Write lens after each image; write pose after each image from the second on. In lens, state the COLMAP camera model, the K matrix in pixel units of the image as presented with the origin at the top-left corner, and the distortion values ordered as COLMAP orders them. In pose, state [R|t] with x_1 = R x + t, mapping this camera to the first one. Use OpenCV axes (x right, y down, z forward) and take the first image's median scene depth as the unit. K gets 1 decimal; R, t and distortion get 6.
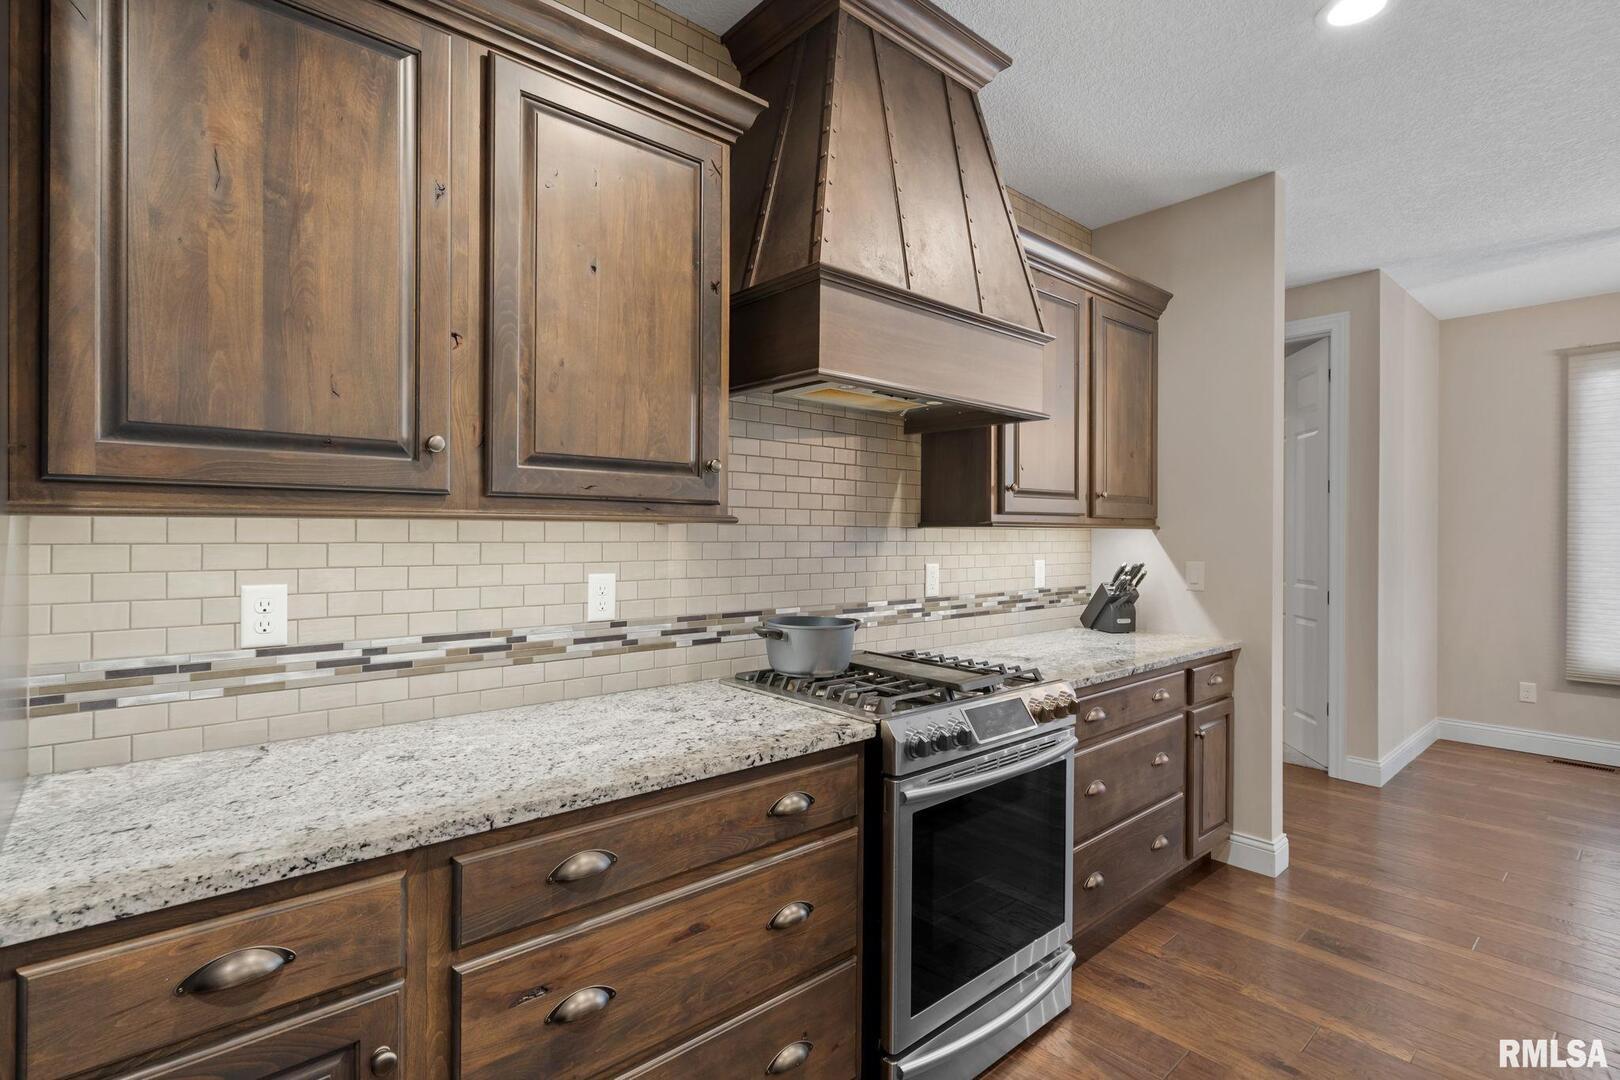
lens RADIAL K [[779.1, 0, 810.0], [0, 779.1, 540.0], [0, 0, 1]] dist [-0.001097, -0.000042]
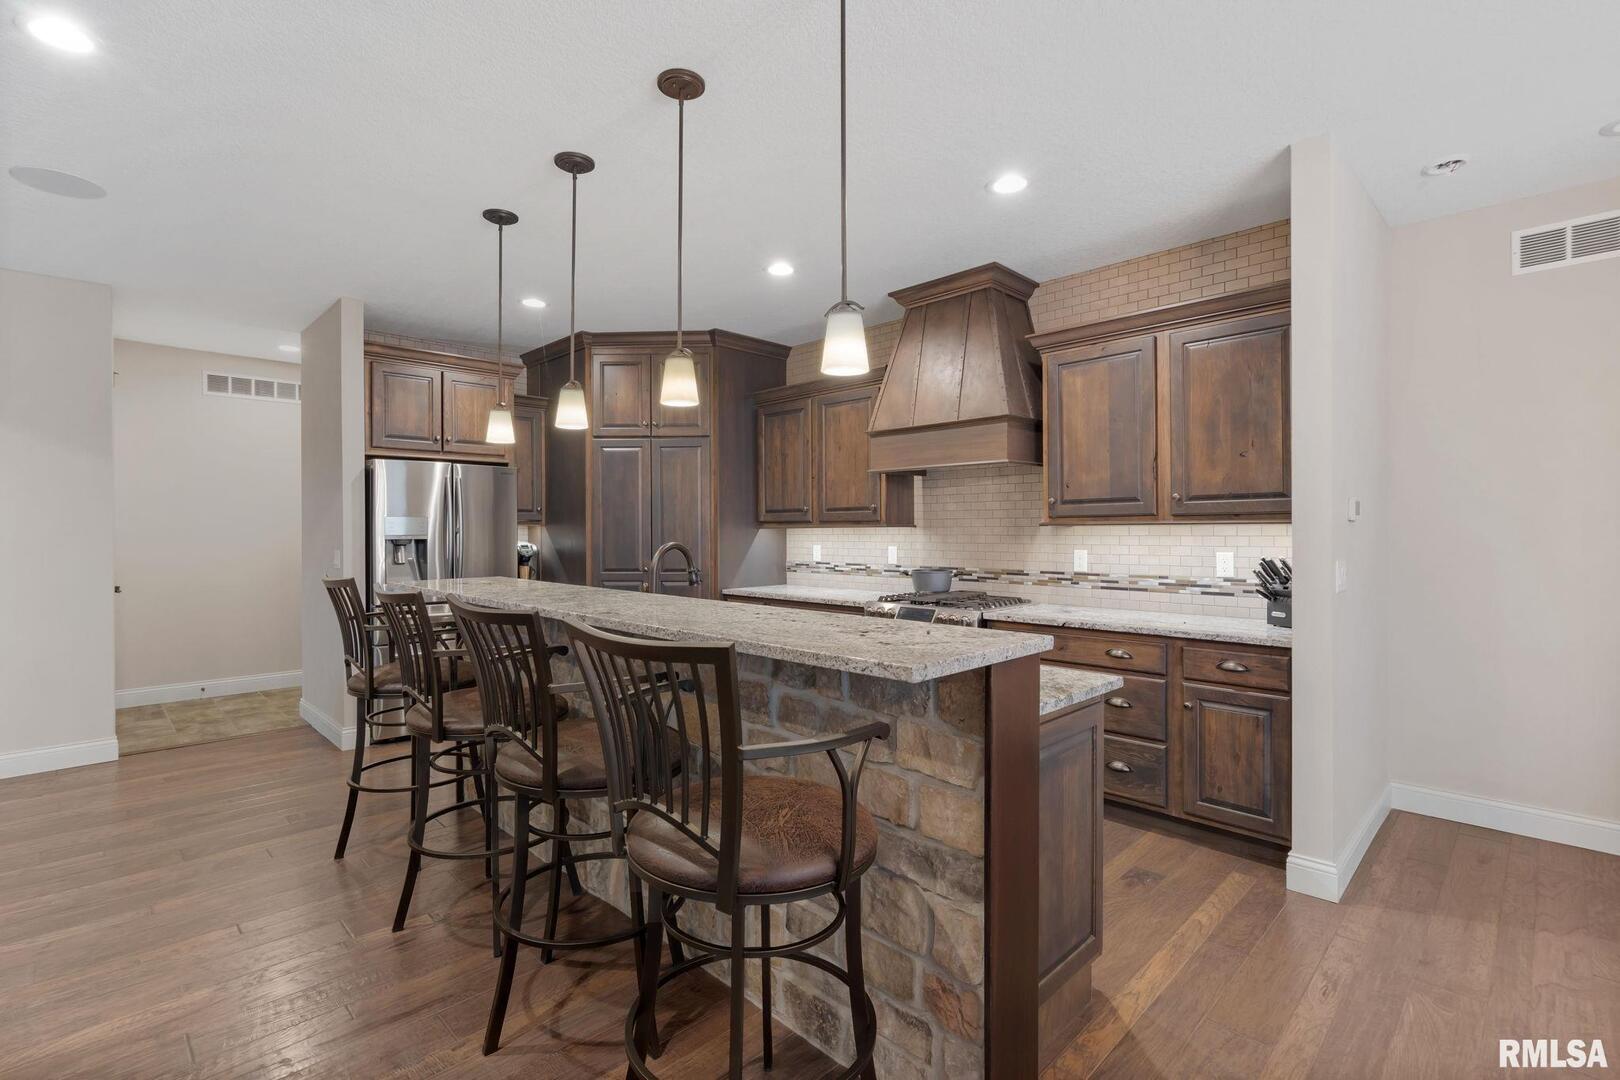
lens RADIAL K [[749.0, 0, 794.1], [0, 749.0, 537.7], [0, 0, 1]] dist [0.001256, 0.000461]
pose [[0.040585, 0.003295, -0.999171, 1.585490], [-0.003734, 0.999988, 0.003146, 0.004249], [0.999169, 0.003604, 0.040597, 0.390886]]
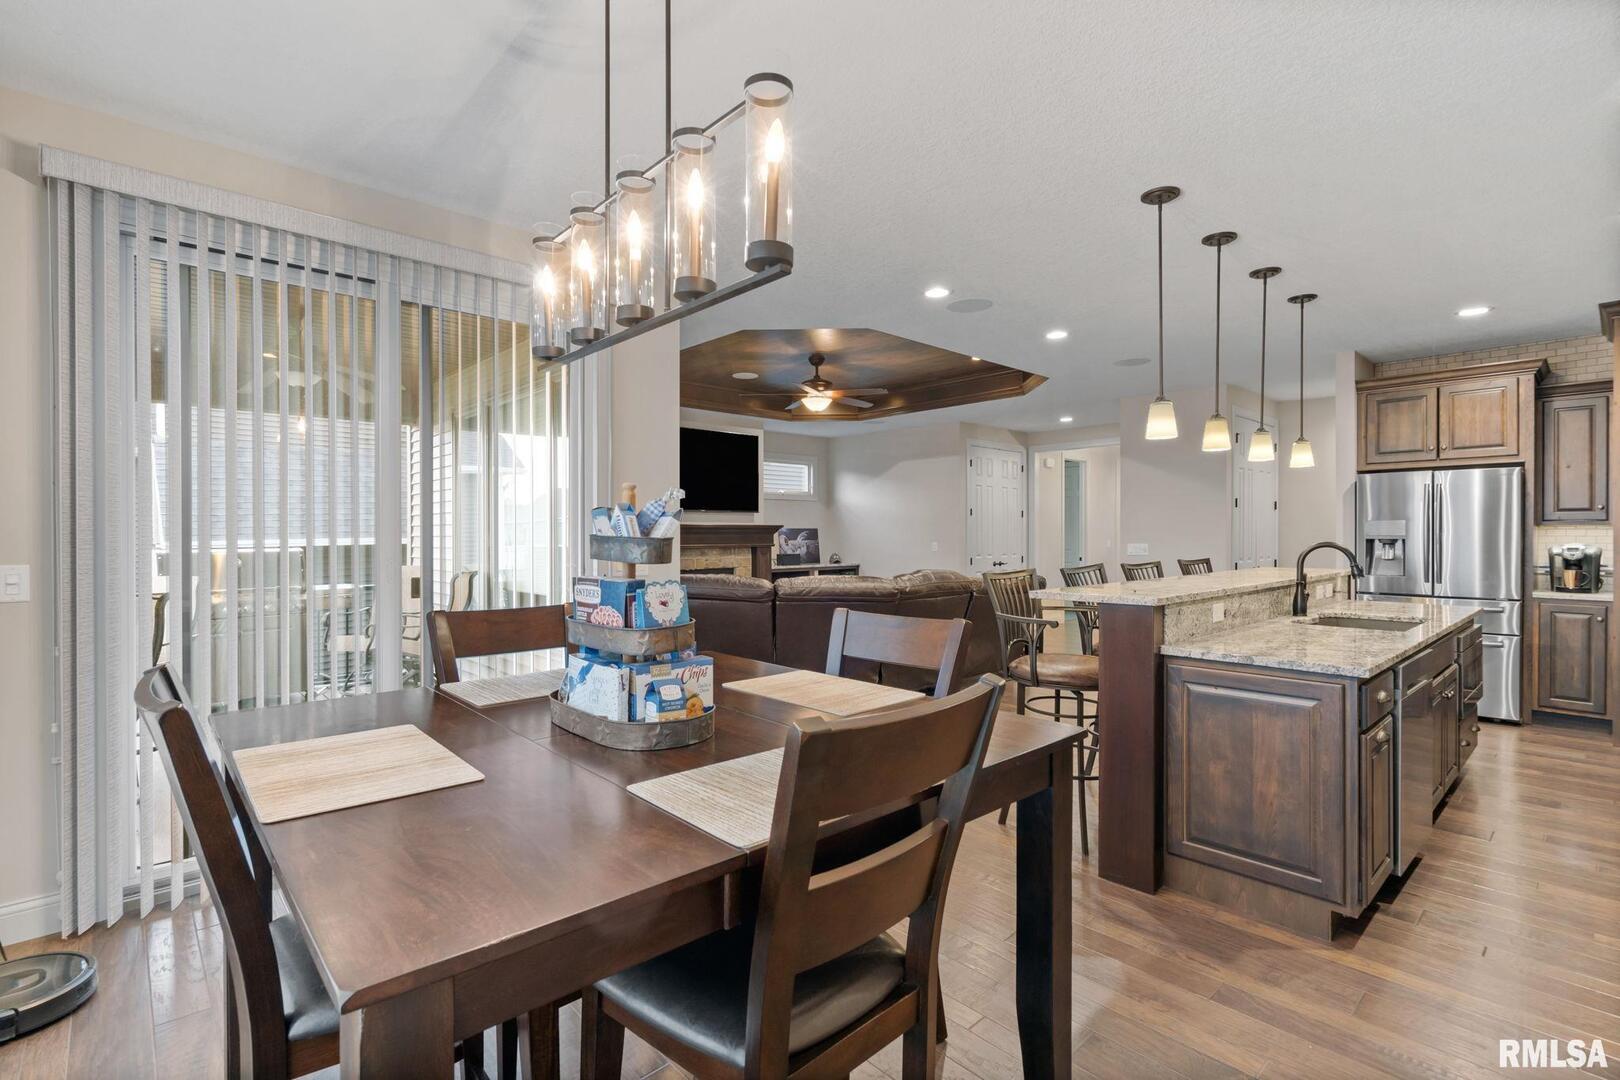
lens RADIAL K [[749.0, 0, 794.1], [0, 749.0, 537.7], [0, 0, 1]] dist [0.001256, 0.000461]
pose [[-0.999964, -0.005931, -0.006040, 1.470276], [-0.006011, 0.999893, 0.013318, -0.002983], [0.005960, 0.013354, -0.999893, 1.570756]]
